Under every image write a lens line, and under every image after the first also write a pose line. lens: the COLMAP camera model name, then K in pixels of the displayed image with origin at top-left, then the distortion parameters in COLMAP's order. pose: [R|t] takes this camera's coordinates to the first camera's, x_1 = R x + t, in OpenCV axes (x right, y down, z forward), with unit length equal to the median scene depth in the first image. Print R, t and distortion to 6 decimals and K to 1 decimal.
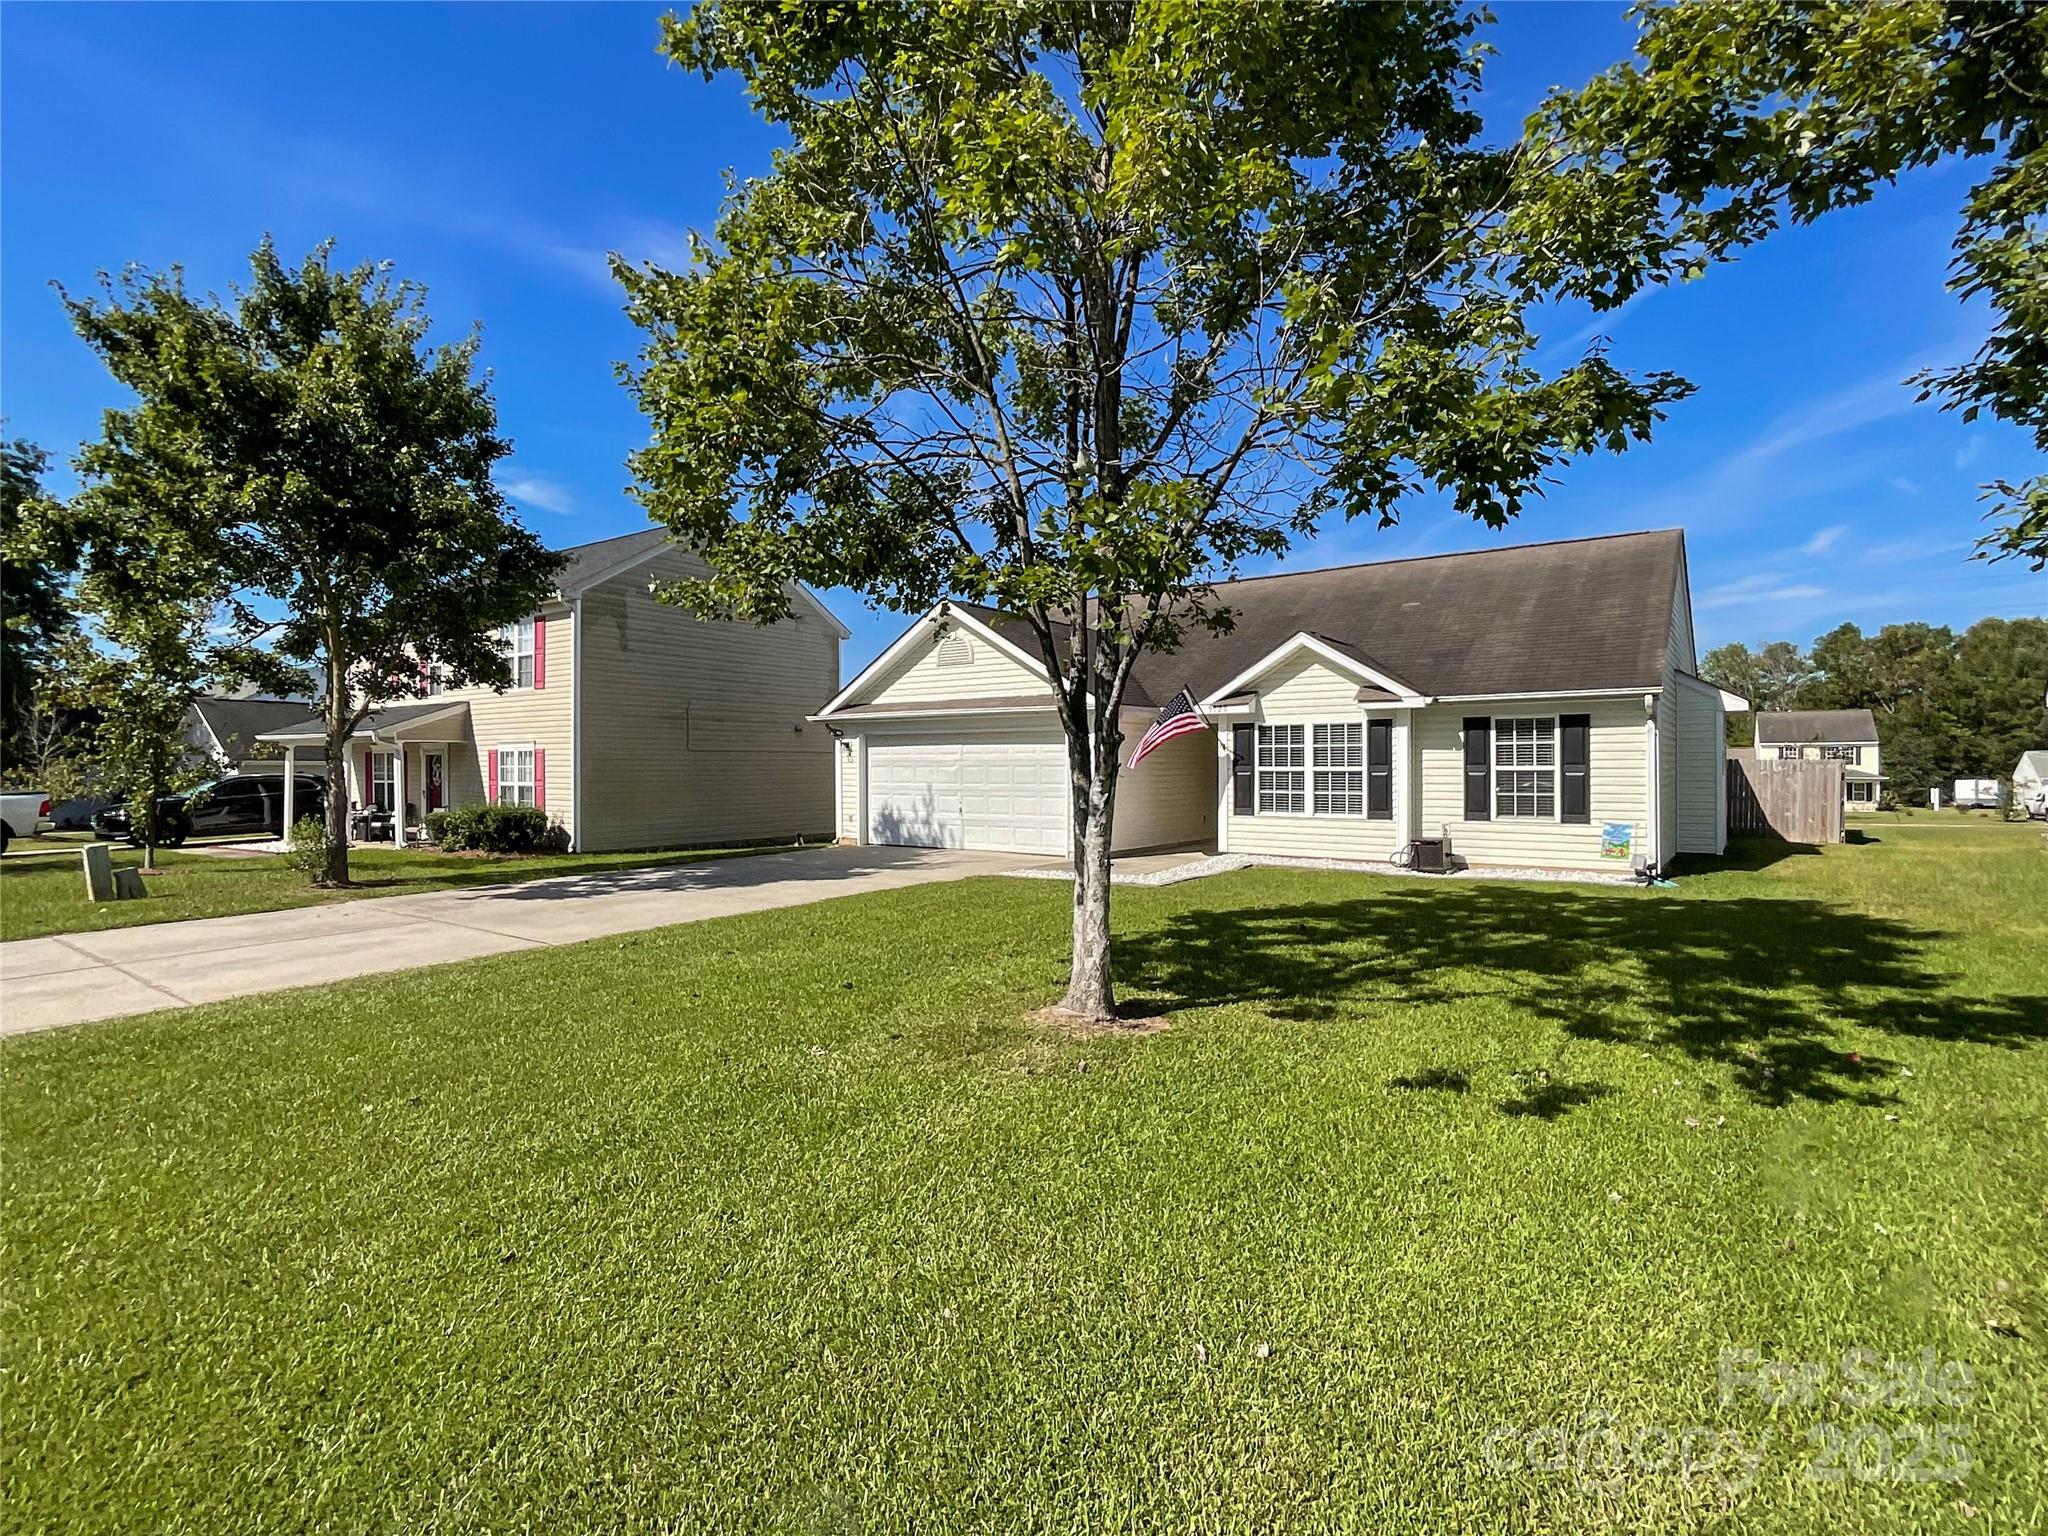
lens RADIAL K [[967.8, 0, 1024.0], [0, 967.8, 768.0], [0, 0, 1]] dist [-0.020727, 0.000081]
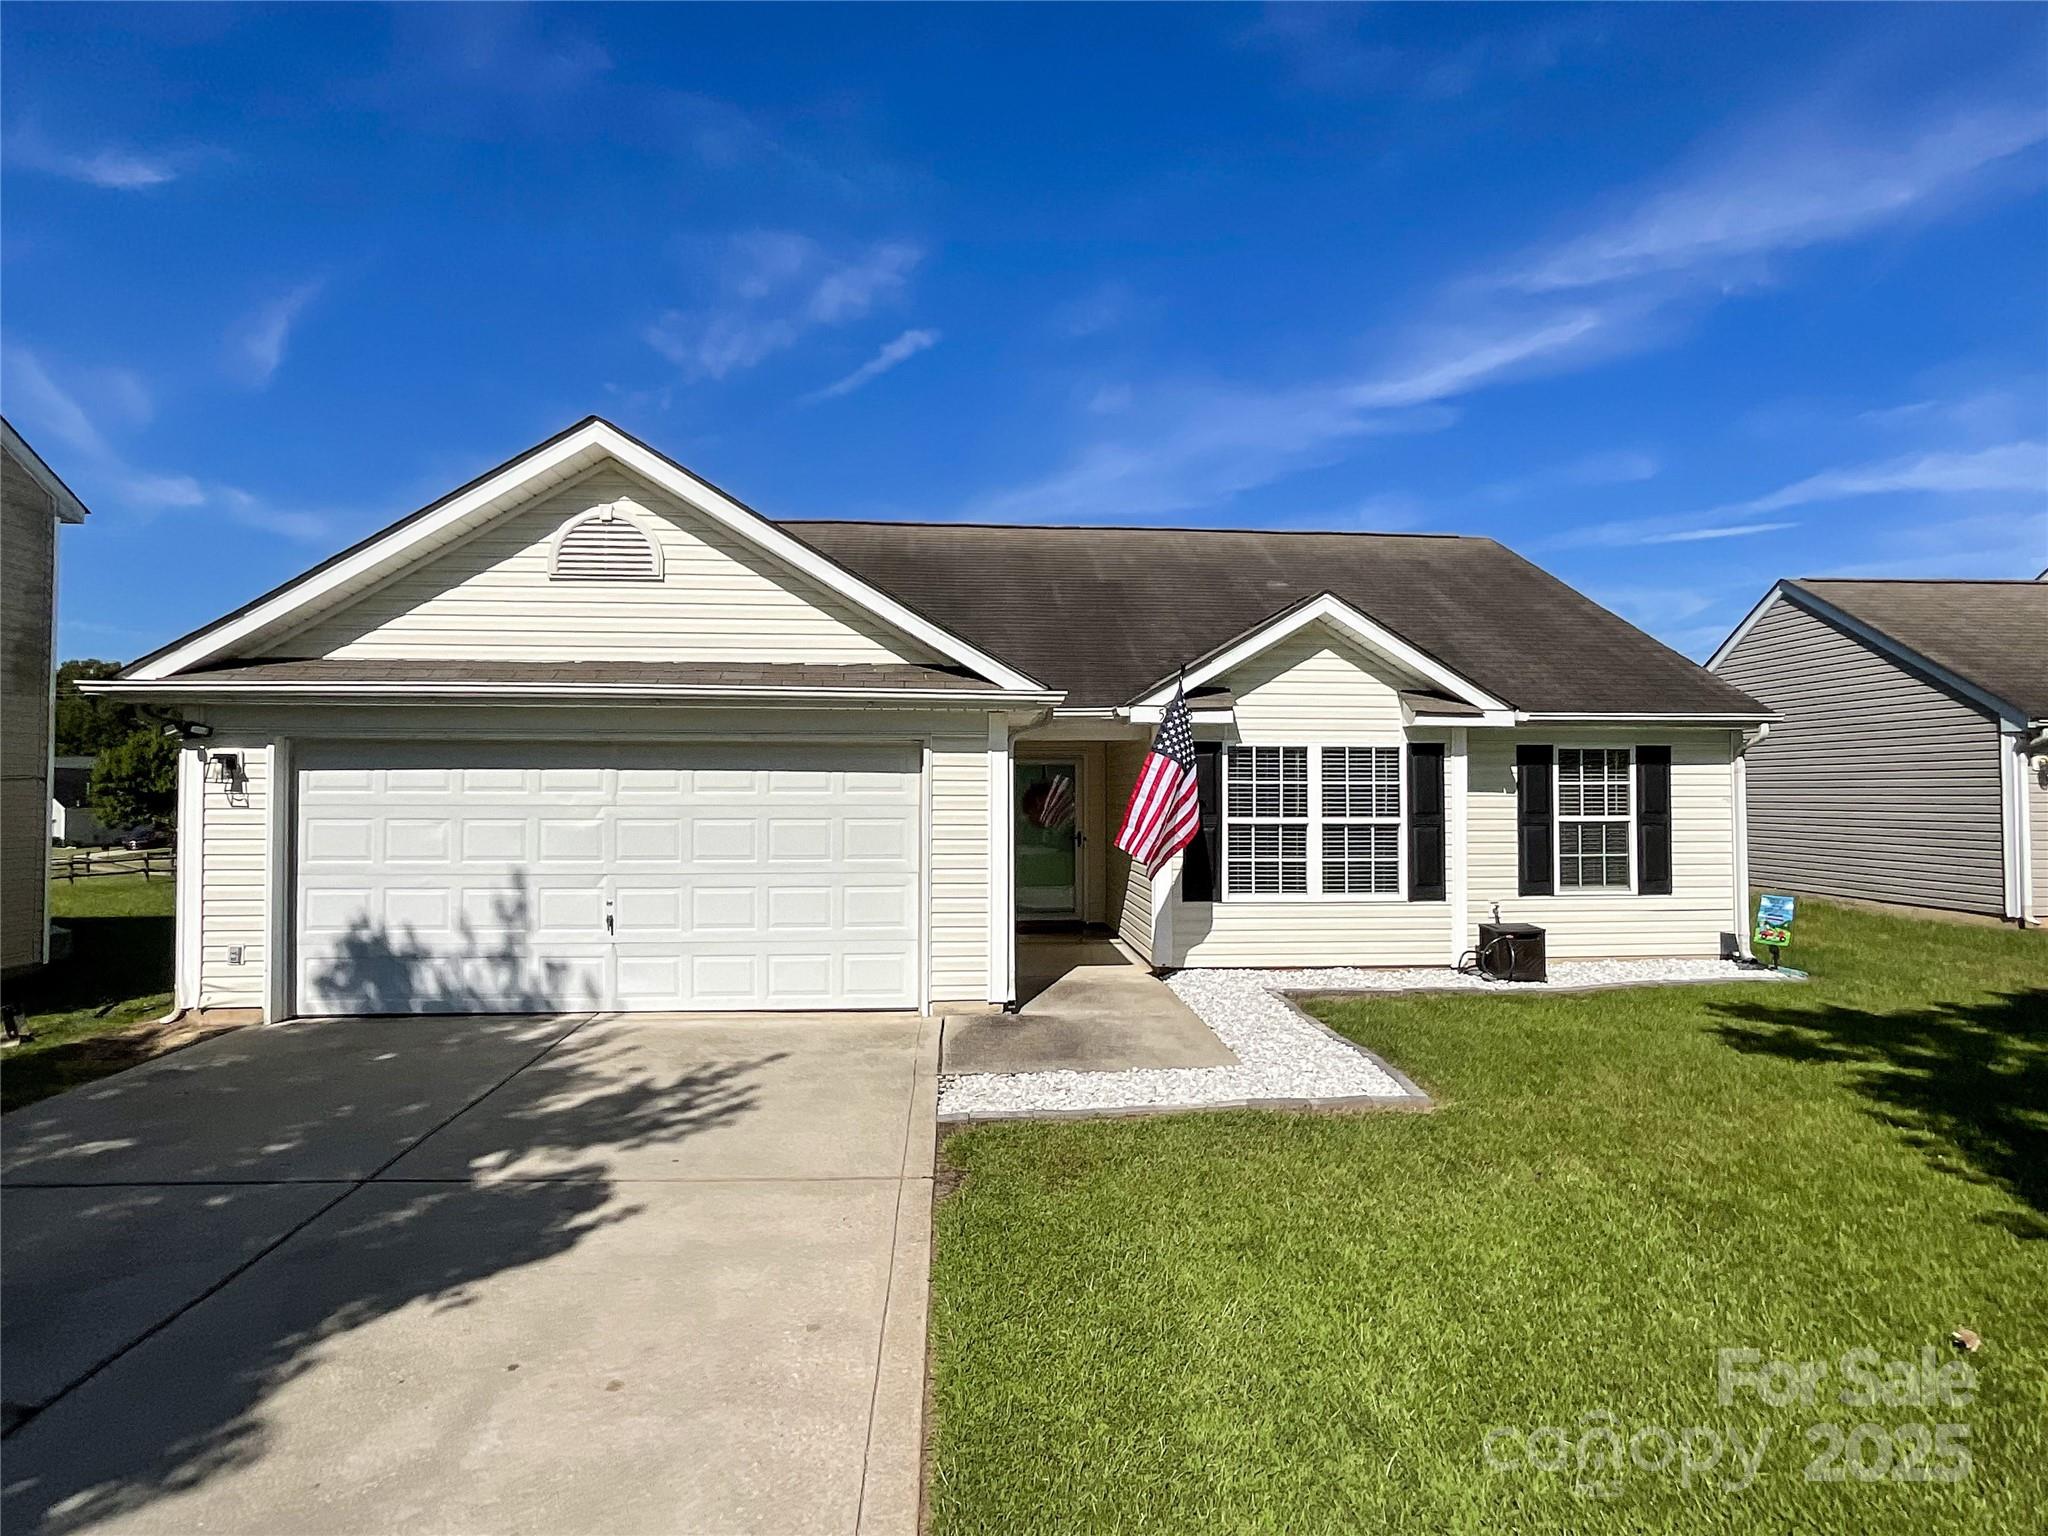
lens RADIAL K [[967.8, 0, 1024.0], [0, 967.8, 768.0], [0, 0, 1]] dist [-0.020727, 0.000081]
pose [[0.765482, 0.013434, 0.643318, -0.233911], [-0.004155, 0.999864, -0.015936, -0.021807], [-0.643444, 0.009526, 0.765434, 0.654430]]
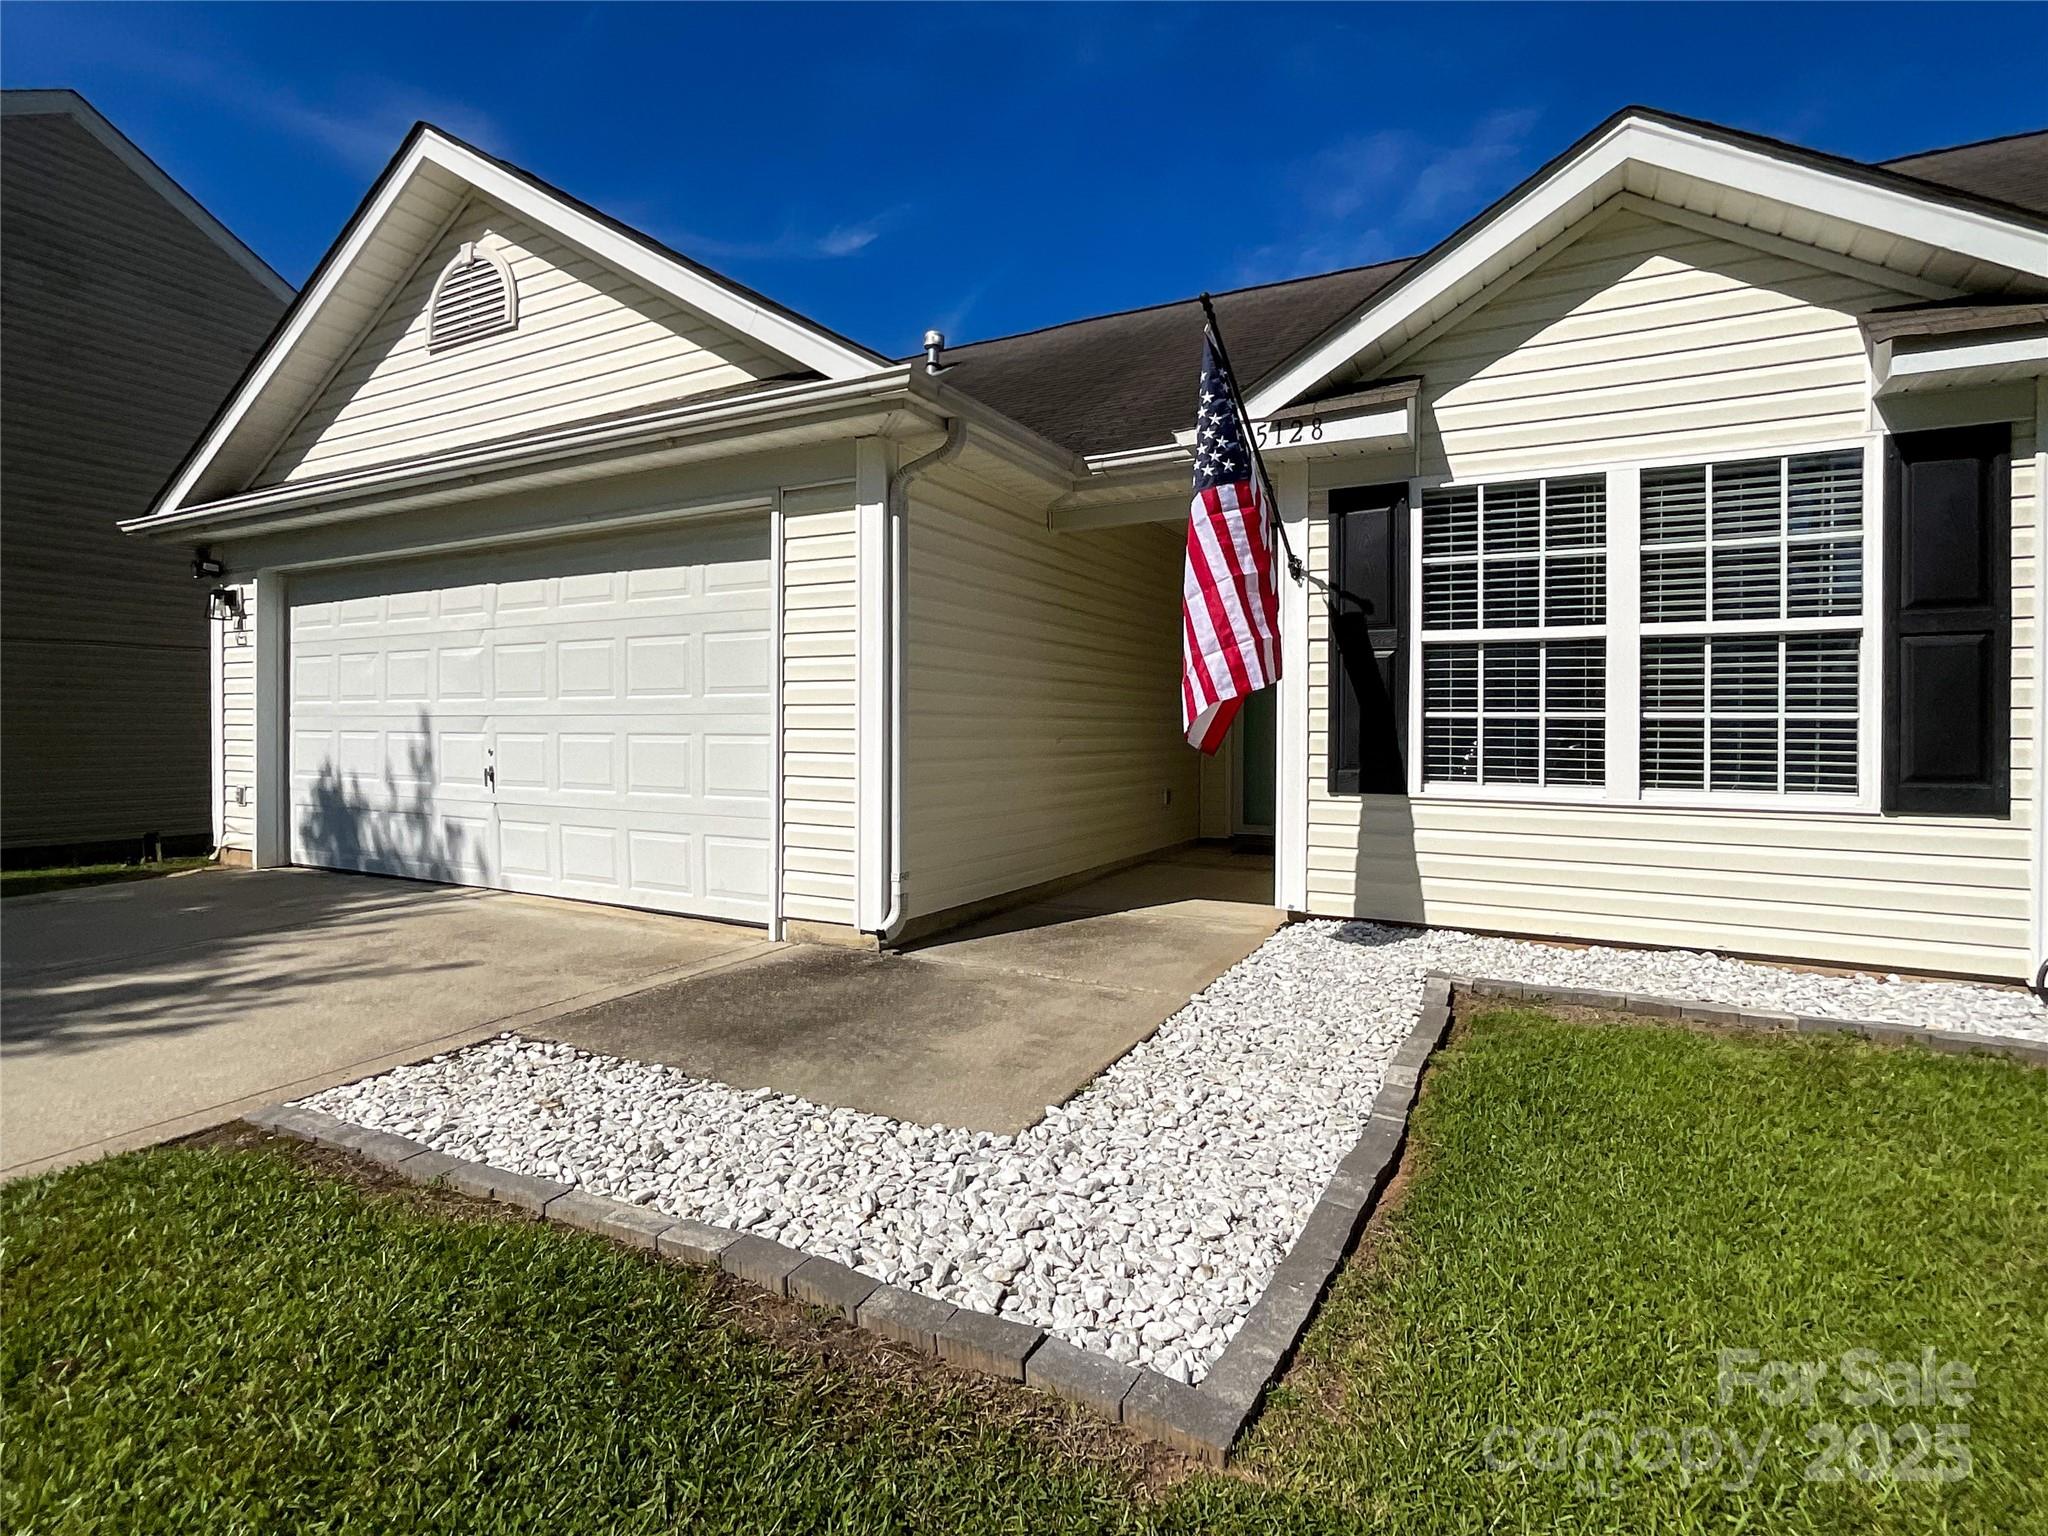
lens RADIAL K [[1003.3, 0, 1030.8], [0, 1003.3, 727.3], [0, 0, 1]] dist [-0.017957, 0.000791]
pose [[0.989146, -0.001730, 0.146926, 0.082165], [-0.000334, 0.999902, 0.014022, 0.024870], [-0.146936, -0.013919, 0.989048, 0.739267]]
